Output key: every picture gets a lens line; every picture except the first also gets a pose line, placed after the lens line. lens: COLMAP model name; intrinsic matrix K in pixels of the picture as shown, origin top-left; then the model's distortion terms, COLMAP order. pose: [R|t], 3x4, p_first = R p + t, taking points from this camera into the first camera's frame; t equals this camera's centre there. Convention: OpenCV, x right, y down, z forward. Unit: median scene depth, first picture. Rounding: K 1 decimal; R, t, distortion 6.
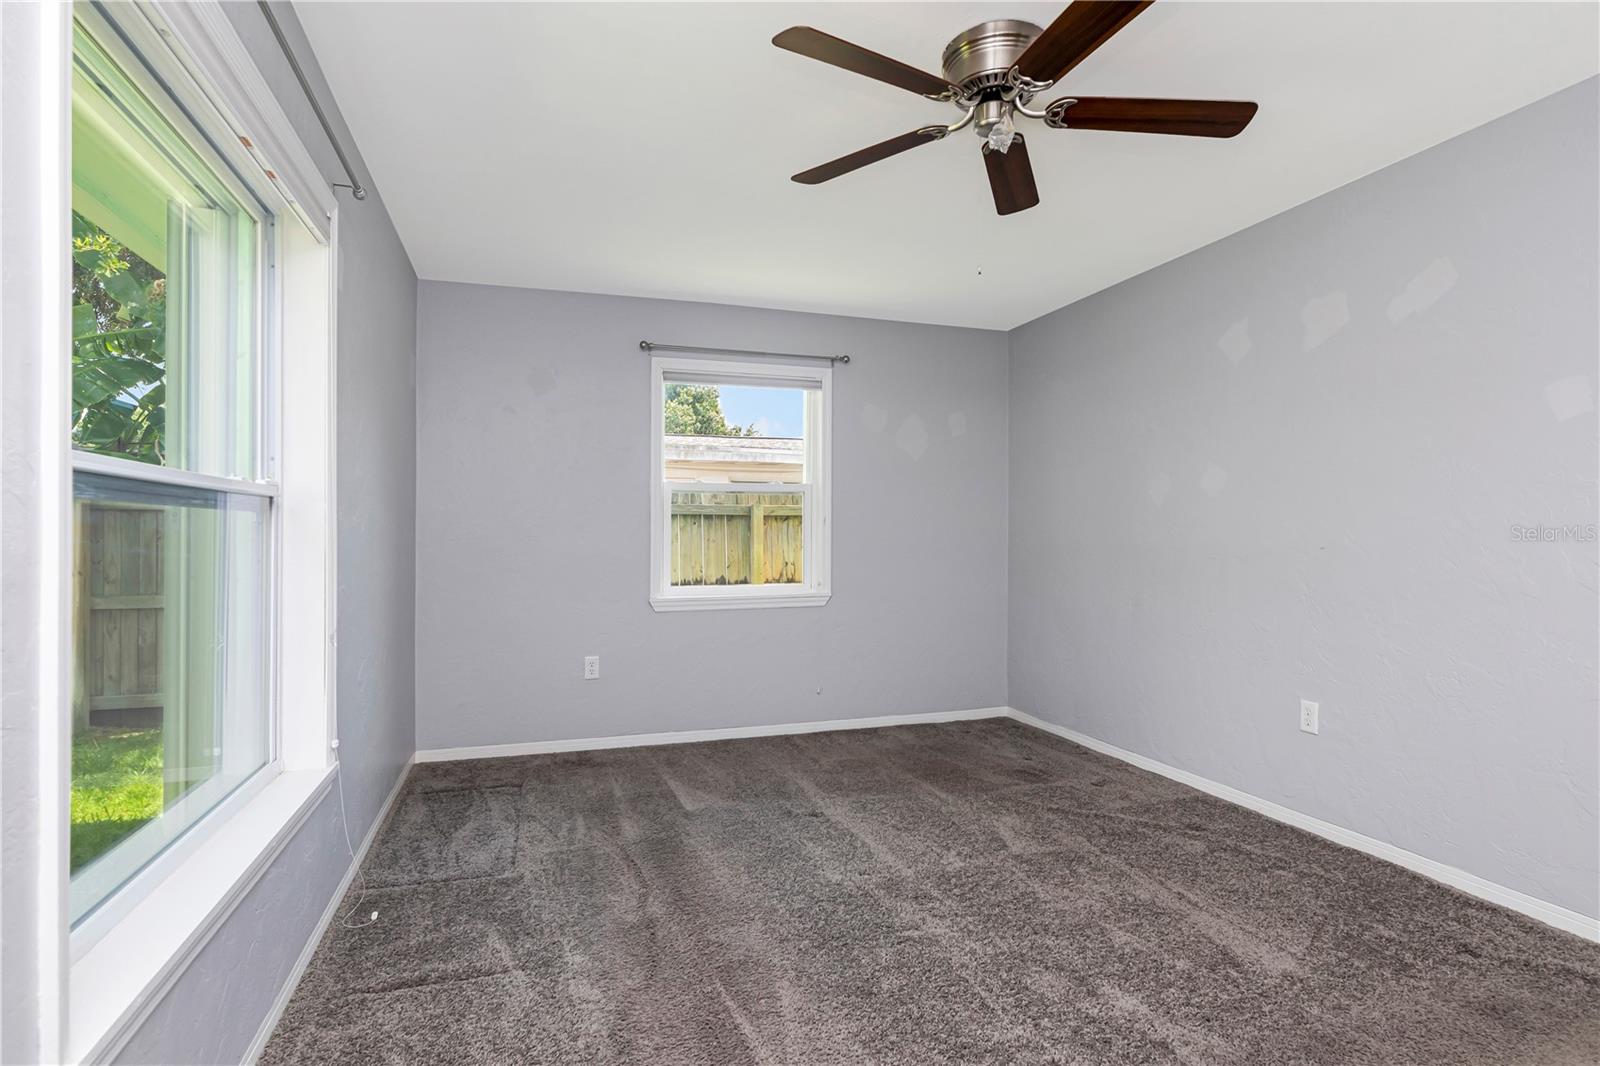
lens RADIAL K [[811.1, 0, 804.0], [0, 811.1, 543.7], [0, 0, 1]] dist [-0.001482, 0.001459]
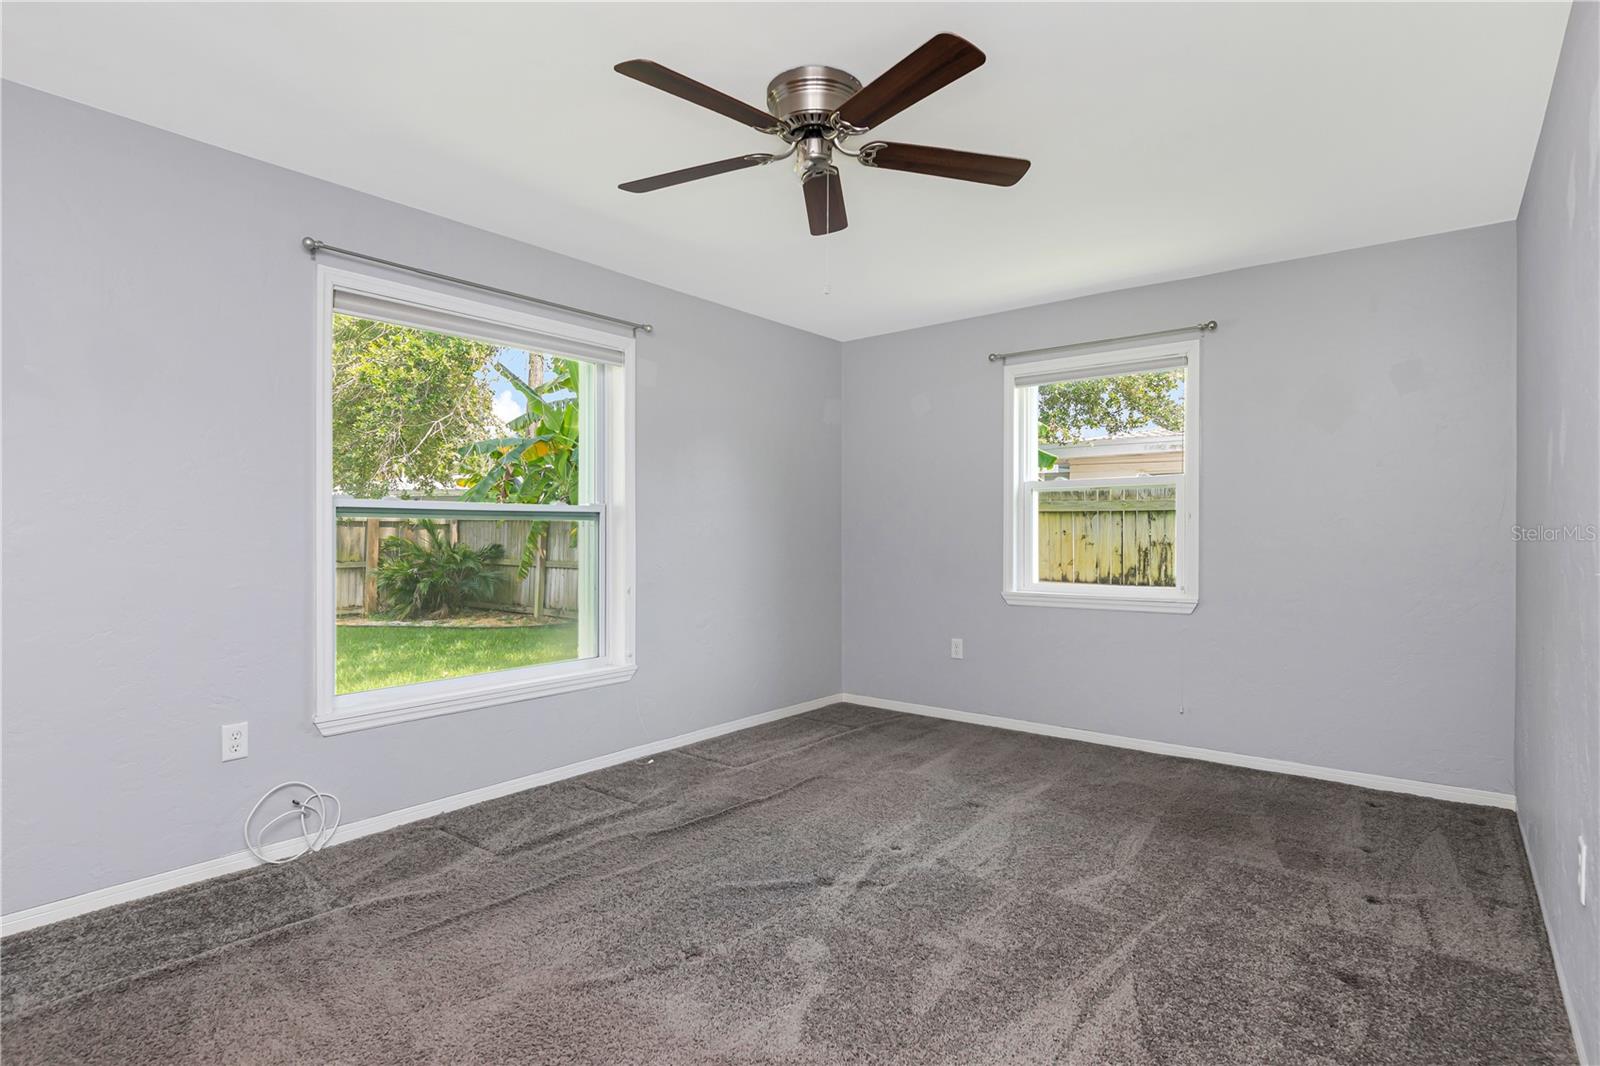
lens RADIAL K [[811.1, 0, 806.0], [0, 811.1, 532.2], [0, 0, 1]] dist [-0.001482, 0.001459]
pose [[0.551403, 0.000582, -0.834239, 0.609677], [-0.011763, 0.999906, -0.007077, 0.000331], [0.834156, 0.013716, 0.551357, 0.207082]]
